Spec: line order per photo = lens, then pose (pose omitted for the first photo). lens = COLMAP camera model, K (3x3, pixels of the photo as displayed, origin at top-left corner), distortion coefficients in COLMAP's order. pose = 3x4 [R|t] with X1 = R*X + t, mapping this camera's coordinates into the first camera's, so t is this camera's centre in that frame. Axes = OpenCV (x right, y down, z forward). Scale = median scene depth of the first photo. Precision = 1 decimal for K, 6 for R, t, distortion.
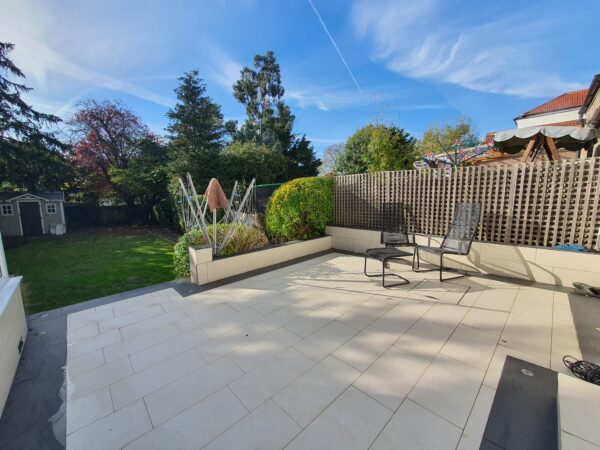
lens RADIAL K [[241.0, 0, 298.0], [0, 241.0, 224.3], [0, 0, 1]] dist [0.000414, 0.000158]
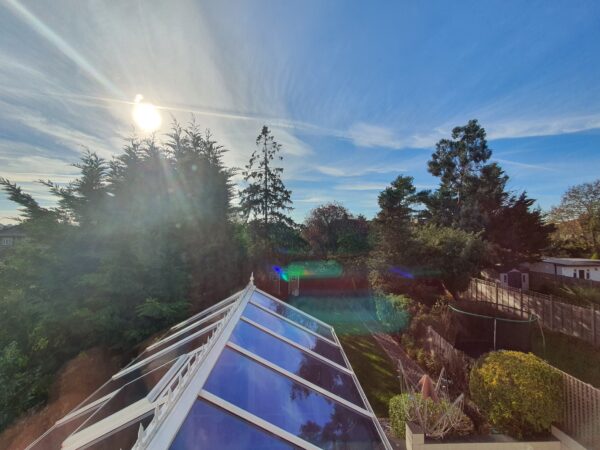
lens RADIAL K [[241.0, 0, 291.5], [0, 241.0, 228.0], [0, 0, 1]] dist [0.000414, 0.000158]
pose [[0.734122, -0.002261, -0.679014, 0.004783], [-0.099715, 0.988794, -0.111101, -0.173637], [0.671656, 0.149269, 0.725670, -0.141089]]
